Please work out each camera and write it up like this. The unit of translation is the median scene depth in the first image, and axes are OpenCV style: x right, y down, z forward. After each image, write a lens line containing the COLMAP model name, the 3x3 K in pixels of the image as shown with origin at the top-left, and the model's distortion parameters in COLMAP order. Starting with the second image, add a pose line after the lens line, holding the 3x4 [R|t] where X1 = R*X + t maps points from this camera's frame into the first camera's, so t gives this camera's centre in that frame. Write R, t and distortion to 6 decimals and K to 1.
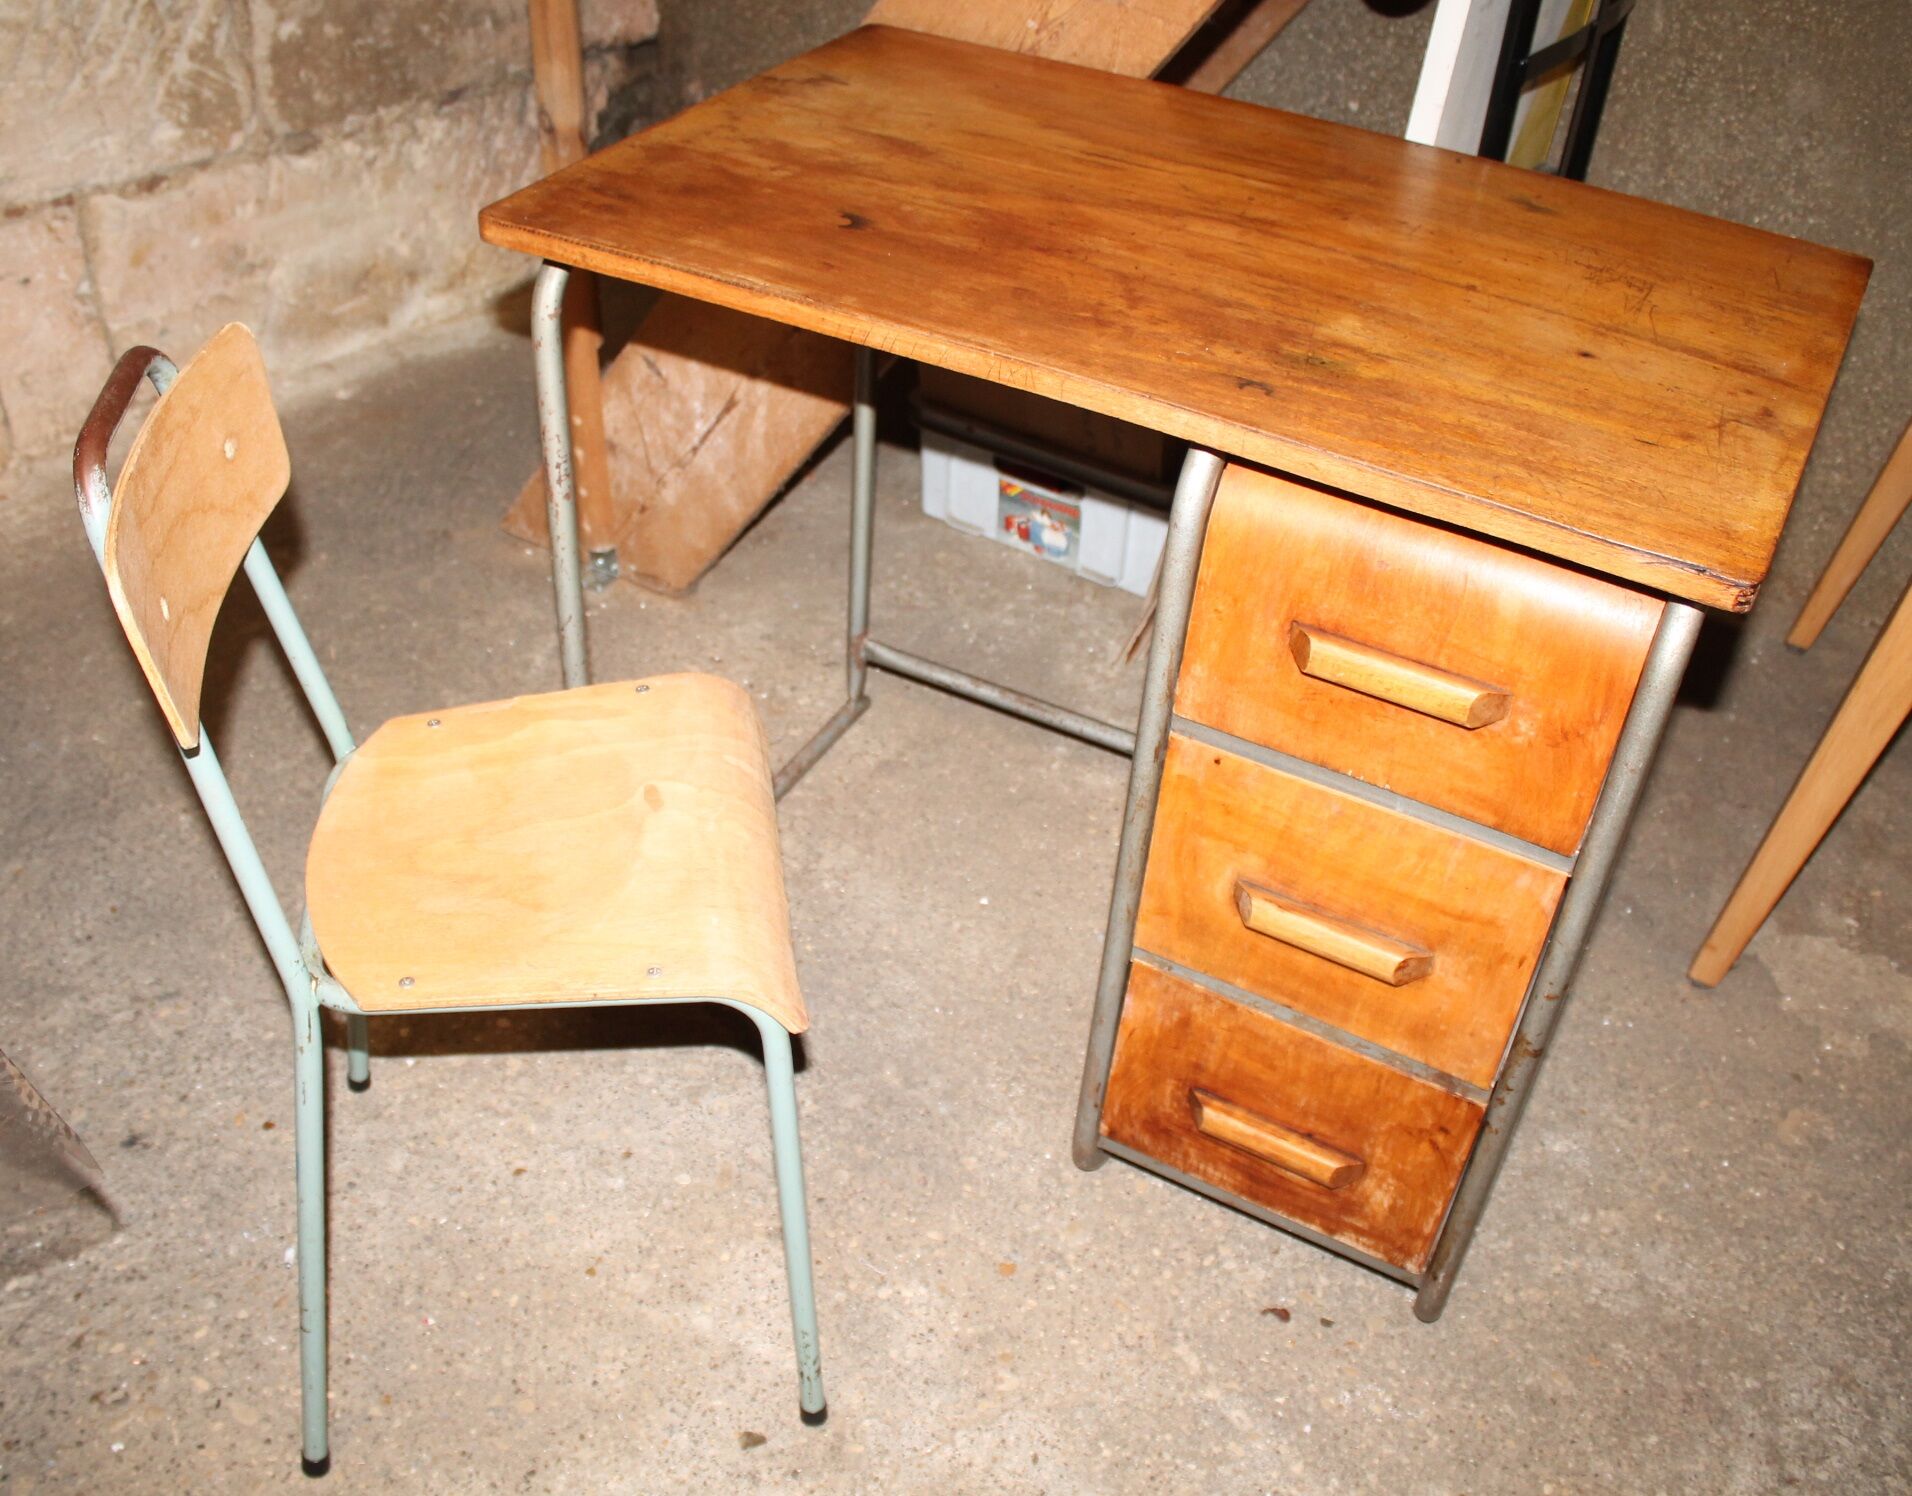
lens RADIAL K [[1887.8, 0, 884.9], [0, 1887.8, 750.8], [0, 0, 1]] dist [-0.178417, 0.152885]
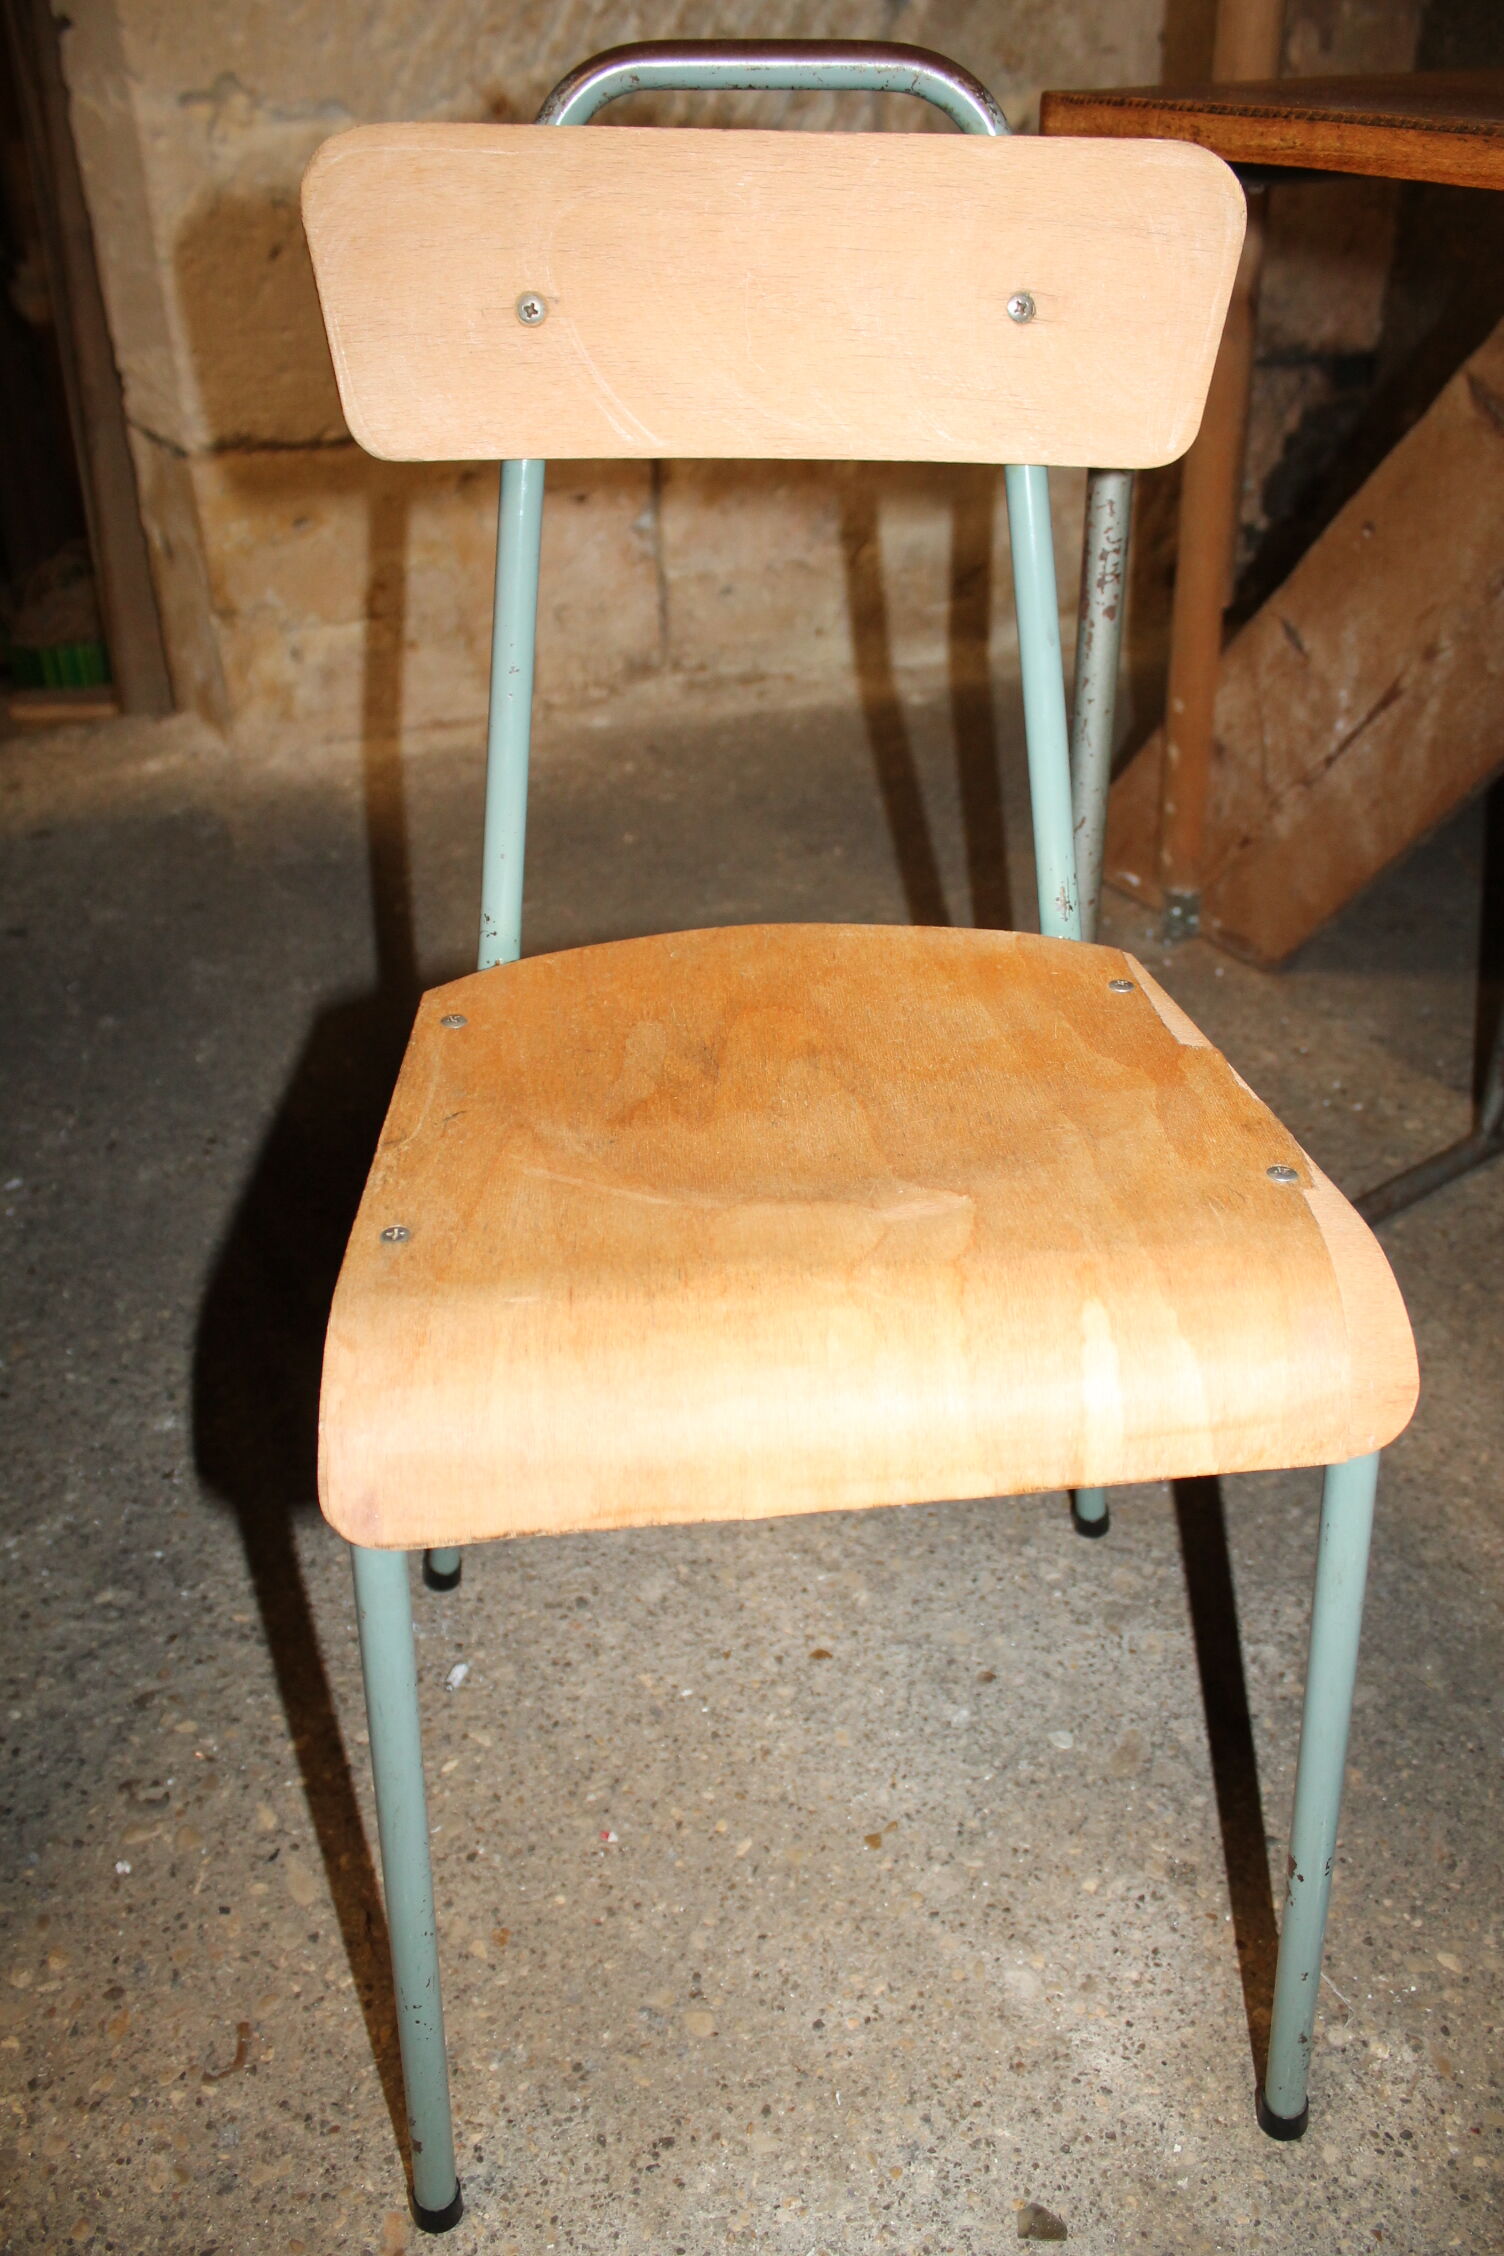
lens RADIAL K [[1875.5, 0, 752.0], [0, 1875.5, 1128.0], [0, 0, 1]] dist [-0.154339, 0.115091]
pose [[0.905610, 0.196380, -0.375907, -0.010868], [-0.226601, 0.973267, -0.037462, 0.081801], [0.358501, 0.119106, 0.925900, 0.393693]]
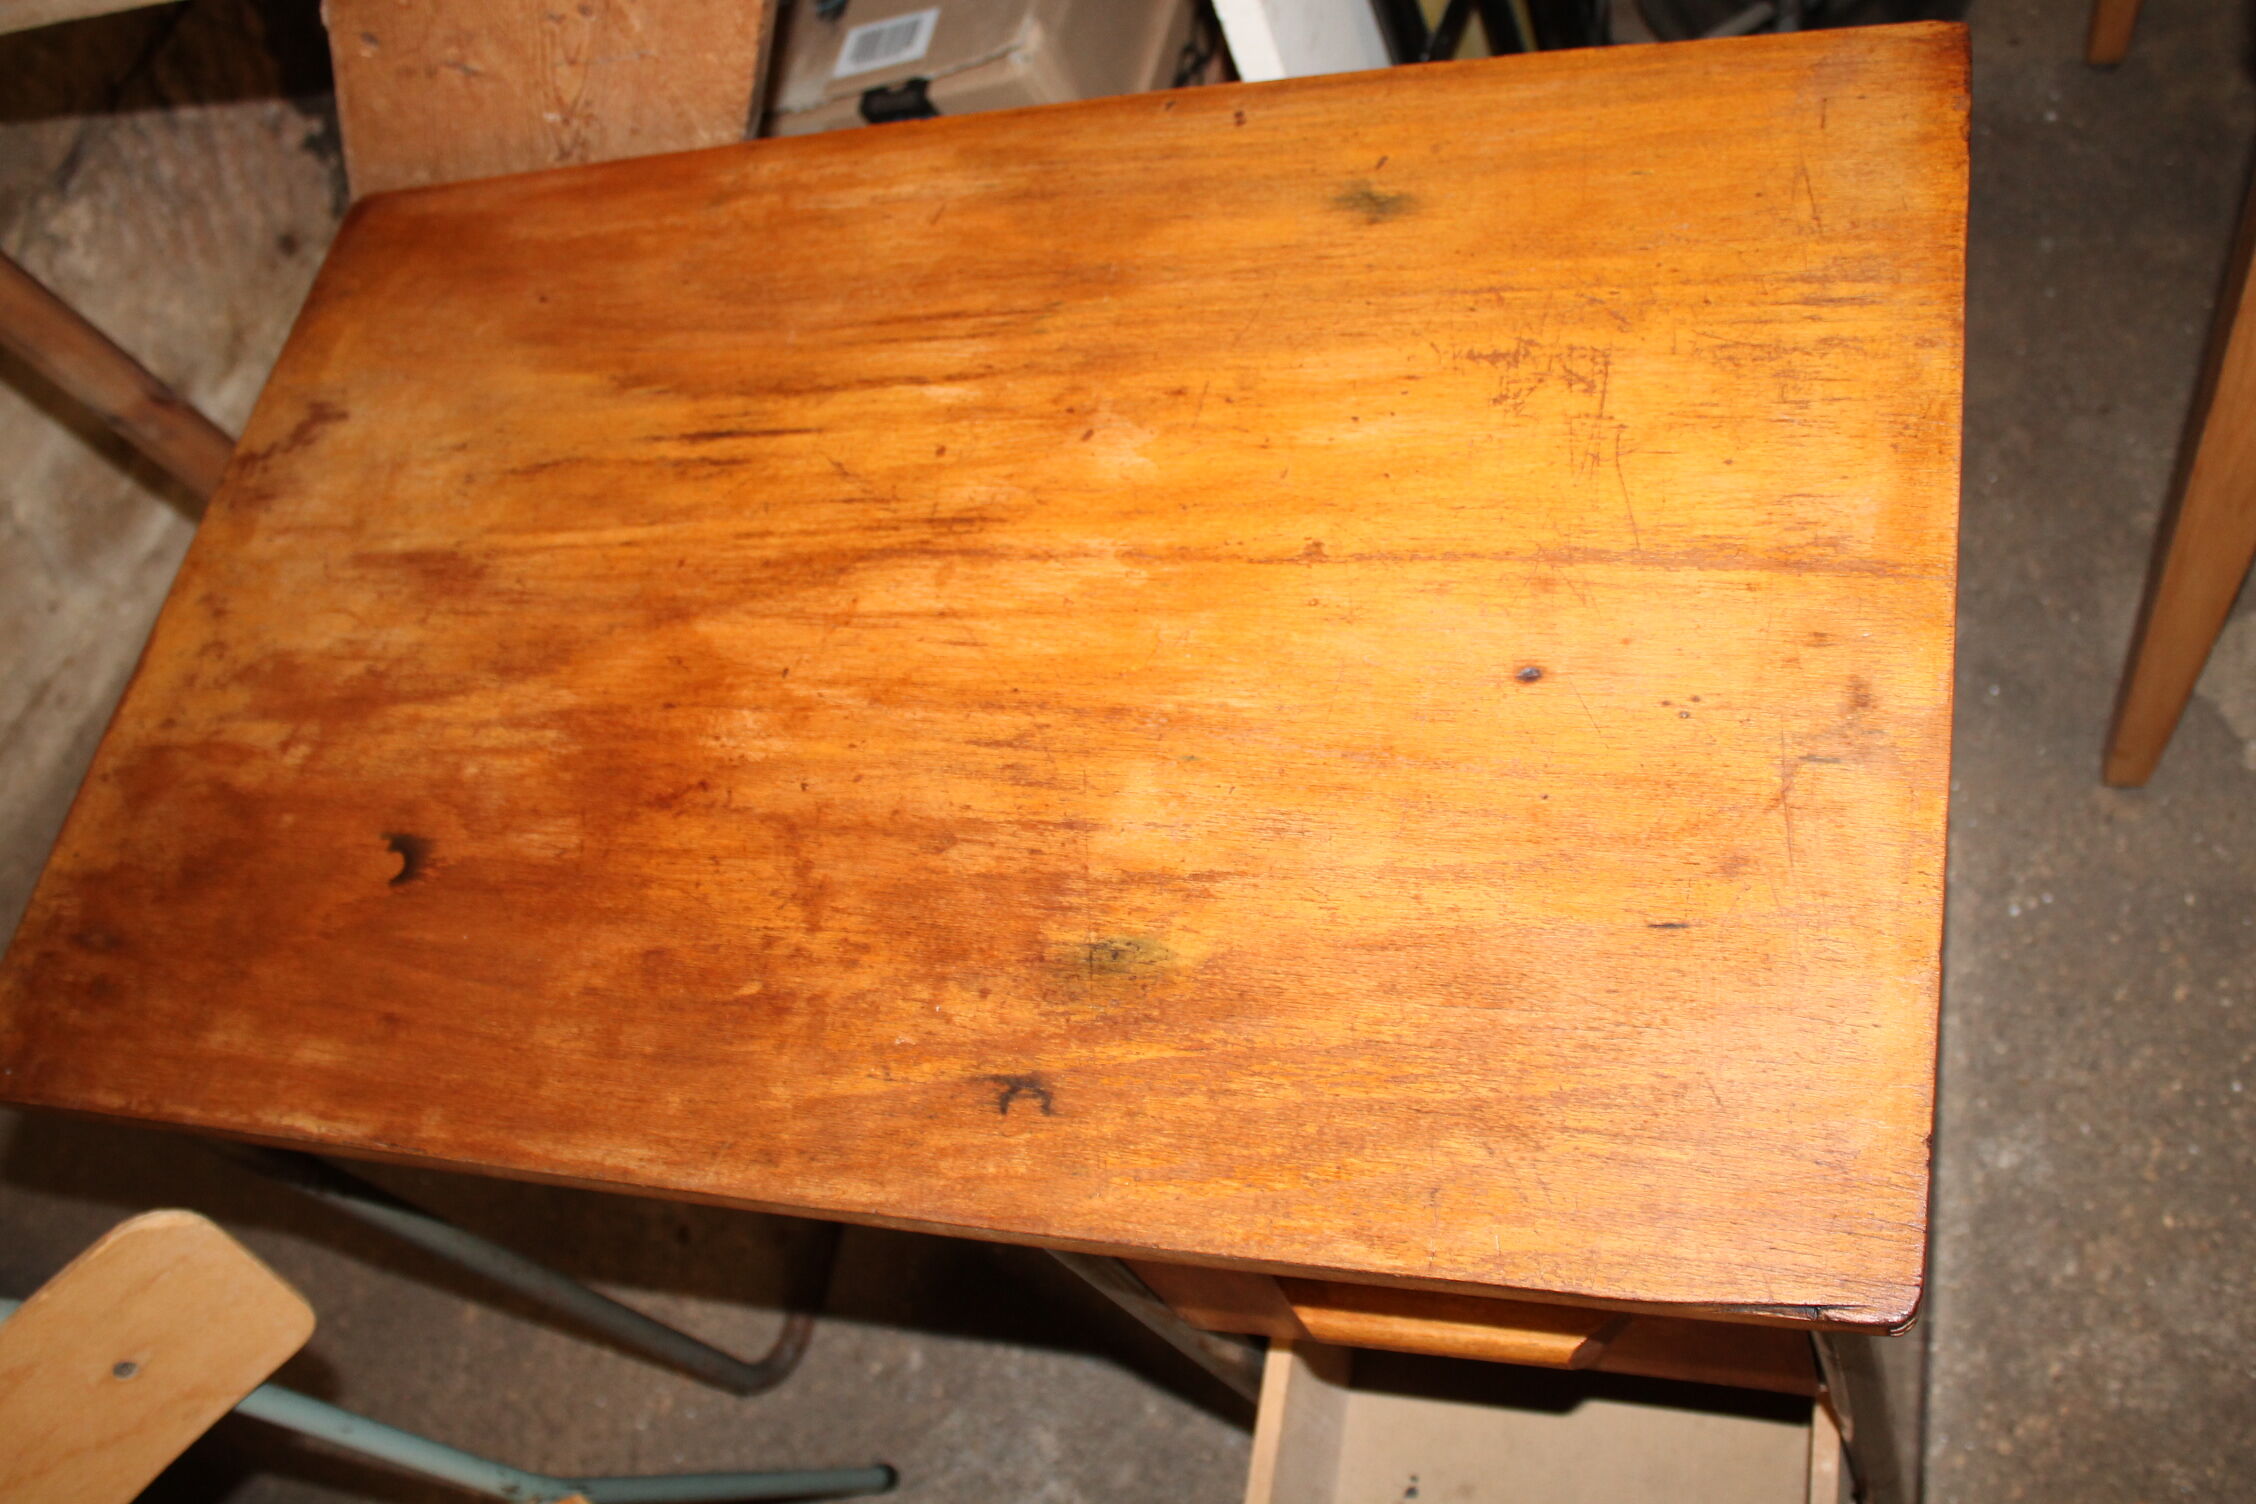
lens RADIAL K [[2128.3, 0, 1128.0], [0, 2128.3, 752.0], [0, 0, 1]] dist [-0.140555, 0.123865]
pose [[0.879610, -0.447012, -0.162683, 0.296333], [0.475578, 0.833937, 0.279953, -0.352867], [0.010525, -0.323618, 0.946129, 0.295771]]
